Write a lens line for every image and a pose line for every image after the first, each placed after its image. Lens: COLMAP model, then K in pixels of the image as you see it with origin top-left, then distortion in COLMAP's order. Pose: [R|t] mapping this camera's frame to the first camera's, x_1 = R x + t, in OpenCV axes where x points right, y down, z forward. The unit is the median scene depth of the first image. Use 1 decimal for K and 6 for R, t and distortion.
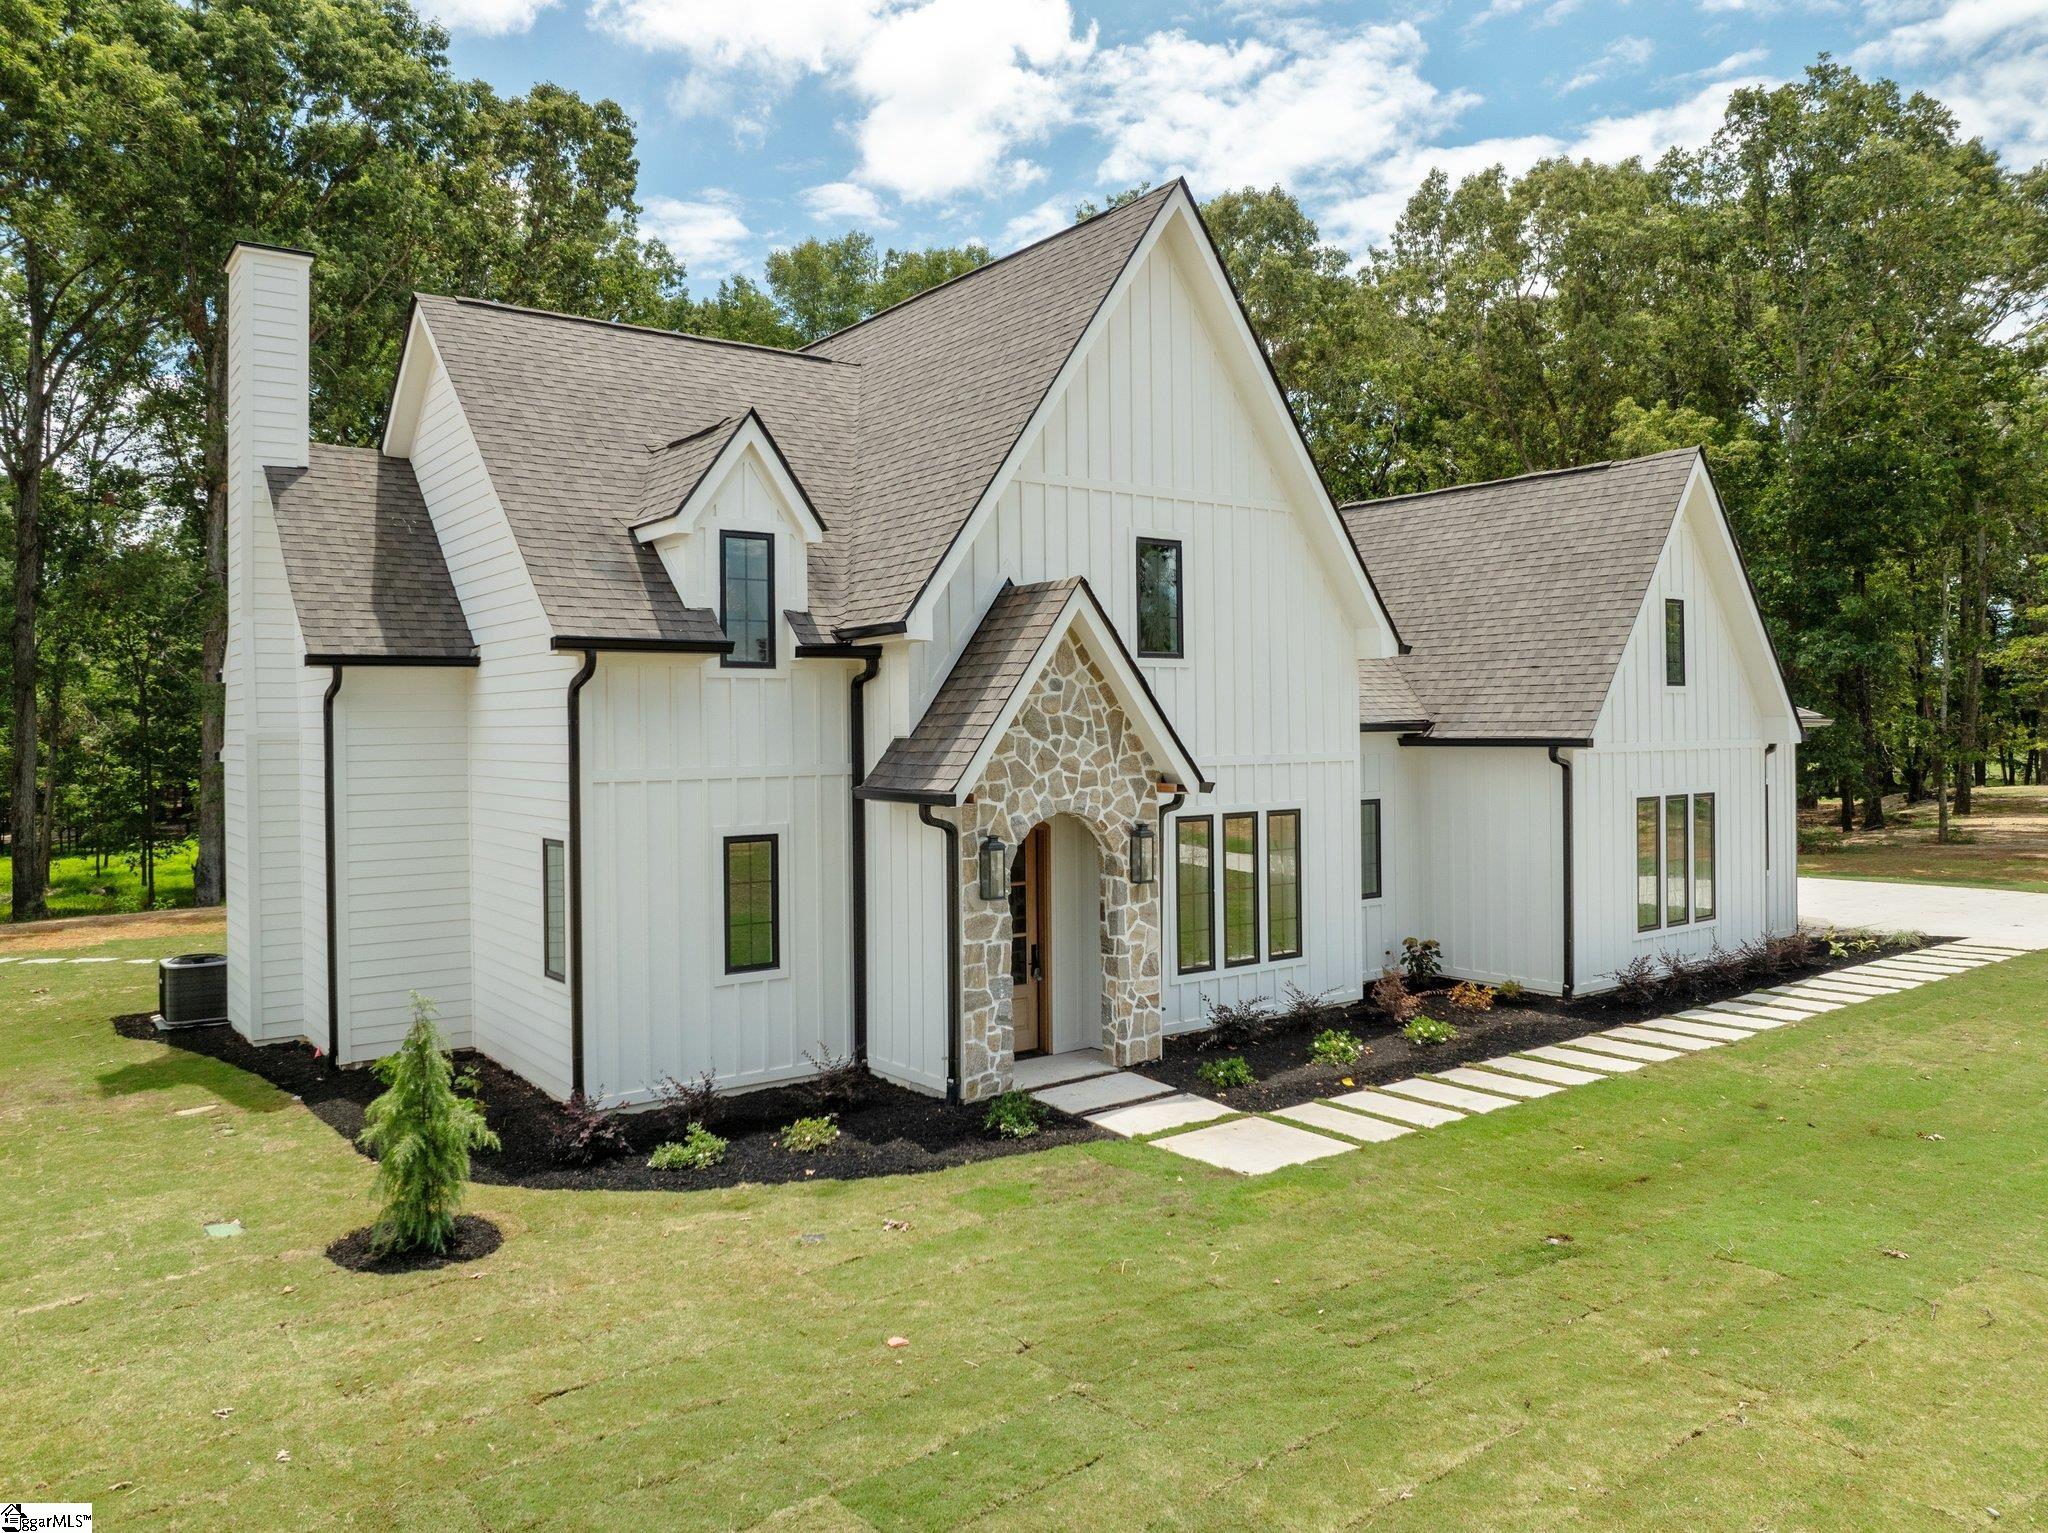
lens RADIAL K [[1445.1, 0, 1007.8], [0, 1445.1, 725.3], [0, 0, 1]] dist [-0.040349, 0.007423]
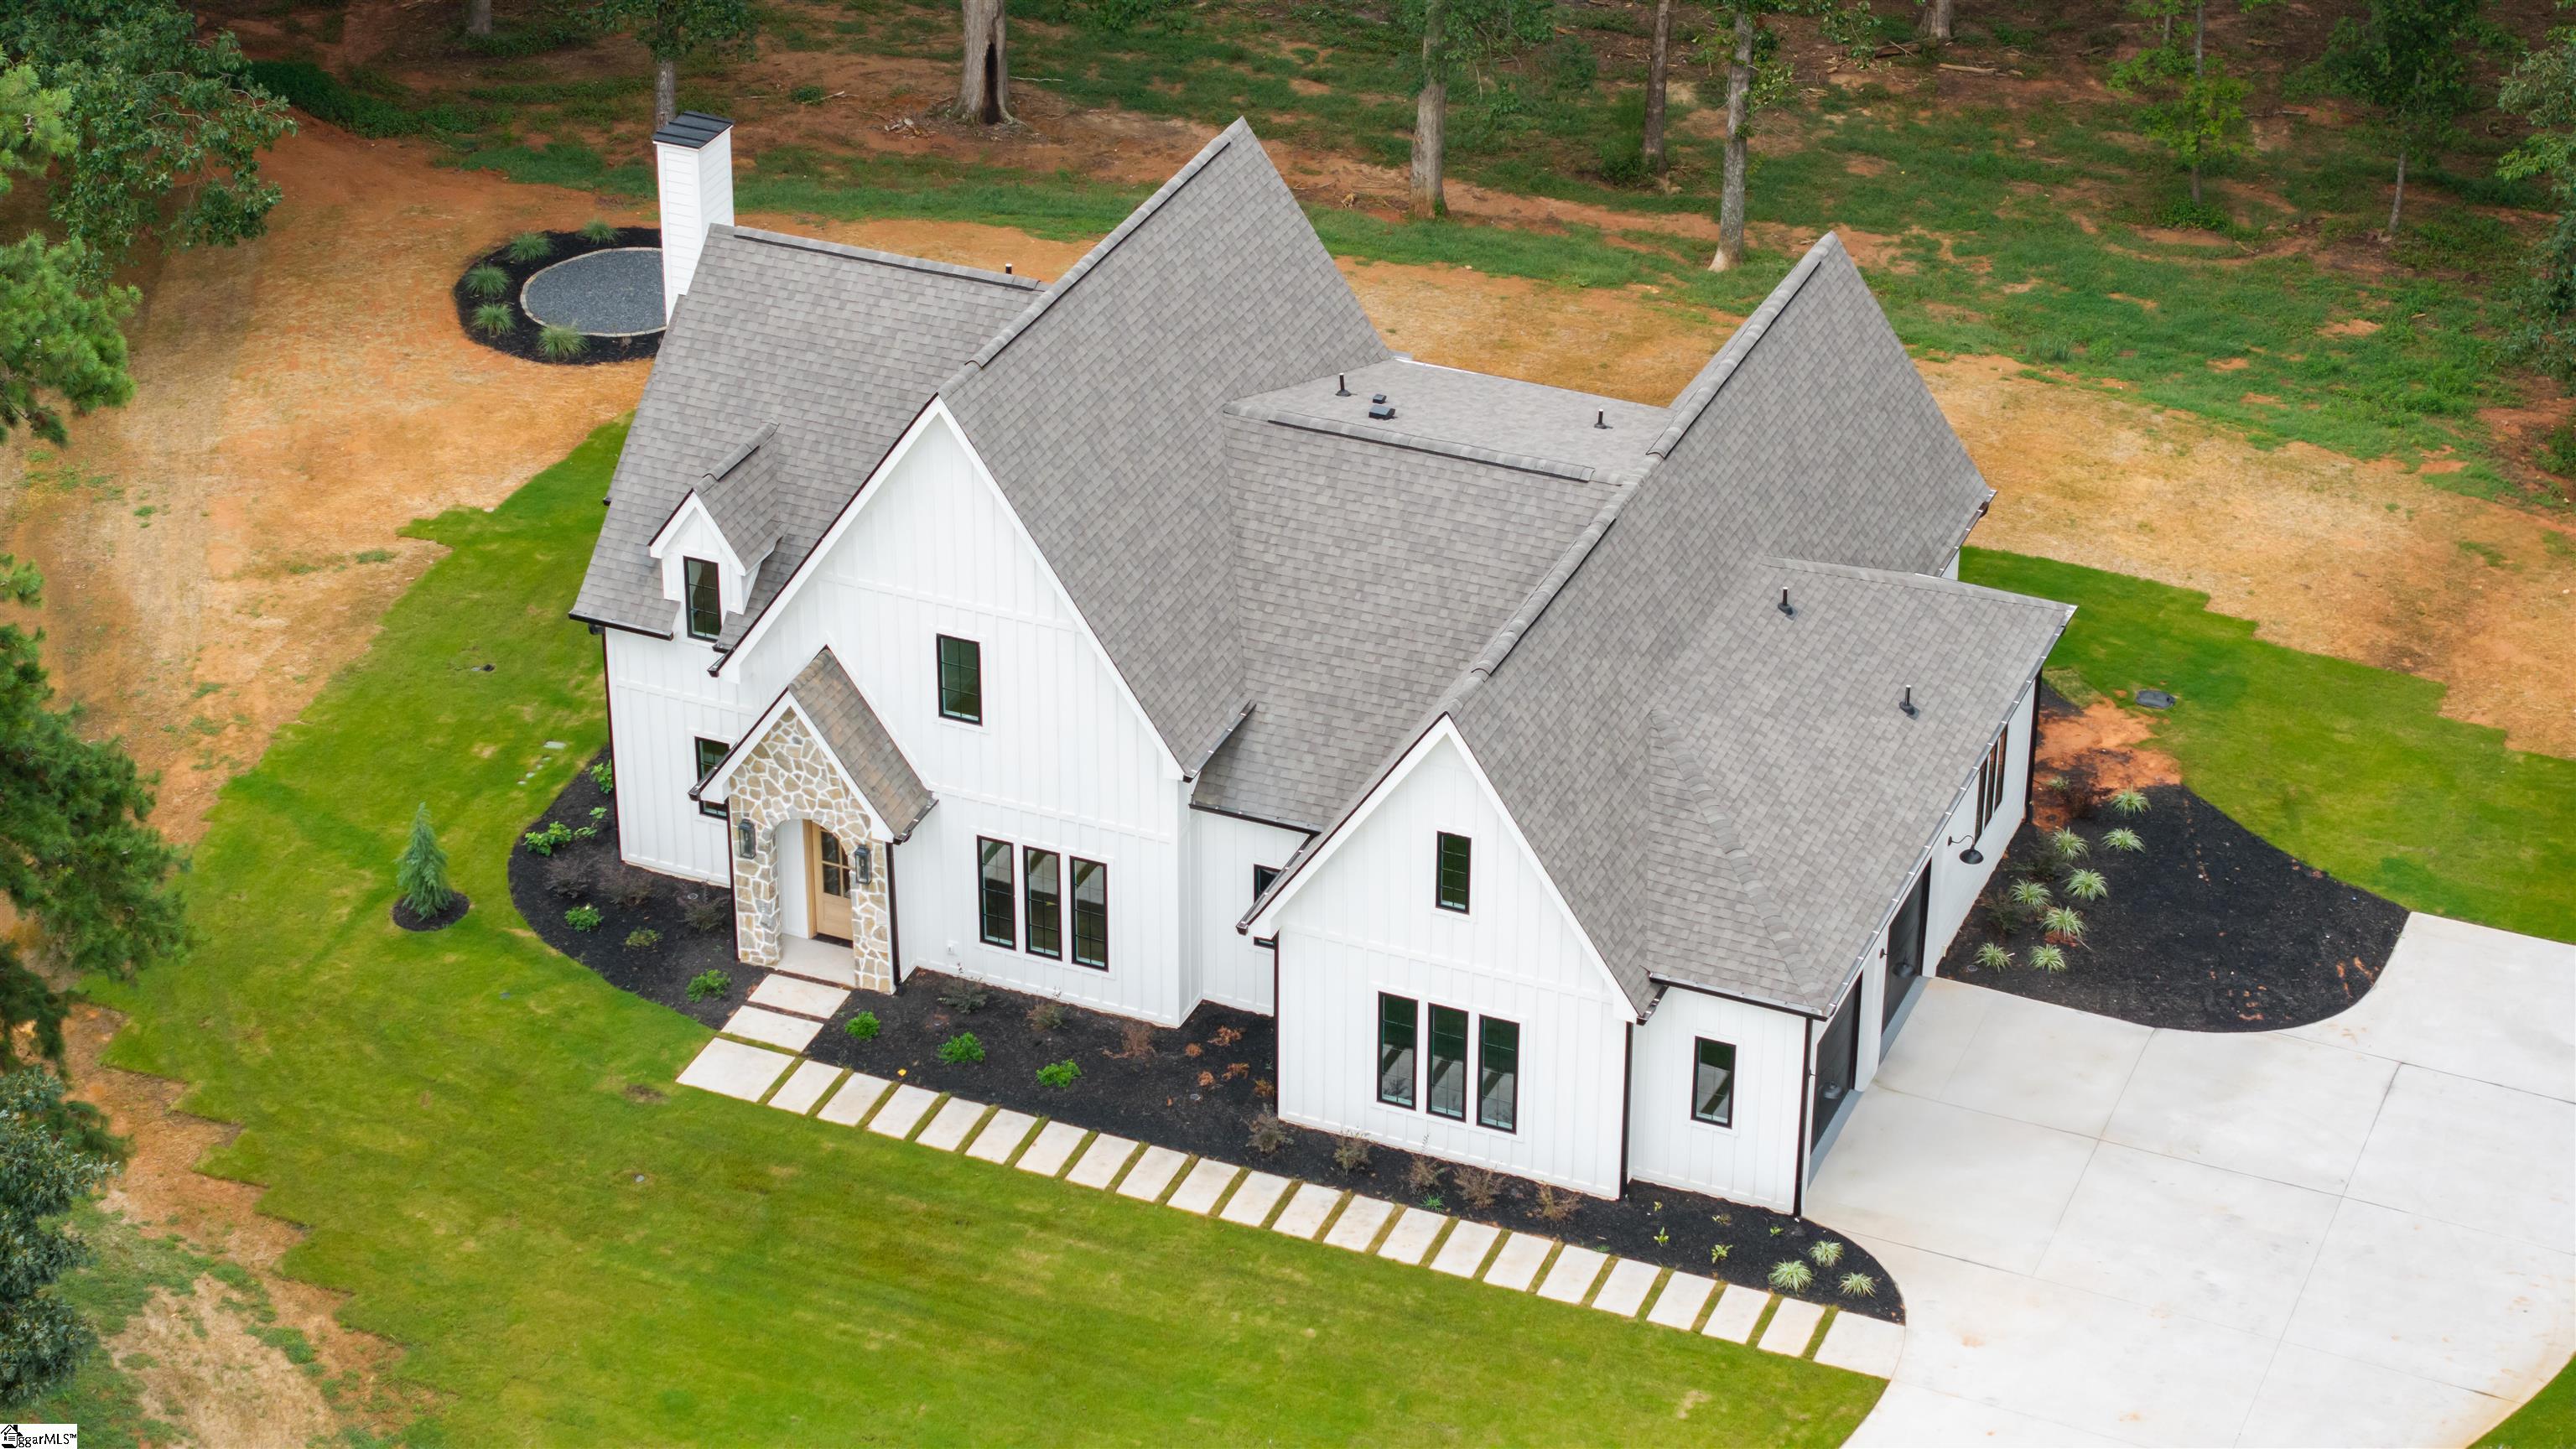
lens RADIAL K [[5004.1, 0, 1285.7], [0, 5004.1, 724.5], [0, 0, 1]] dist [-0.196045, 0.000000]
pose [[0.512899, 0.426807, -0.744829, 3.949340], [-0.006992, 0.869693, 0.493543, -2.480810], [0.858420, -0.247930, 0.449049, -0.800716]]
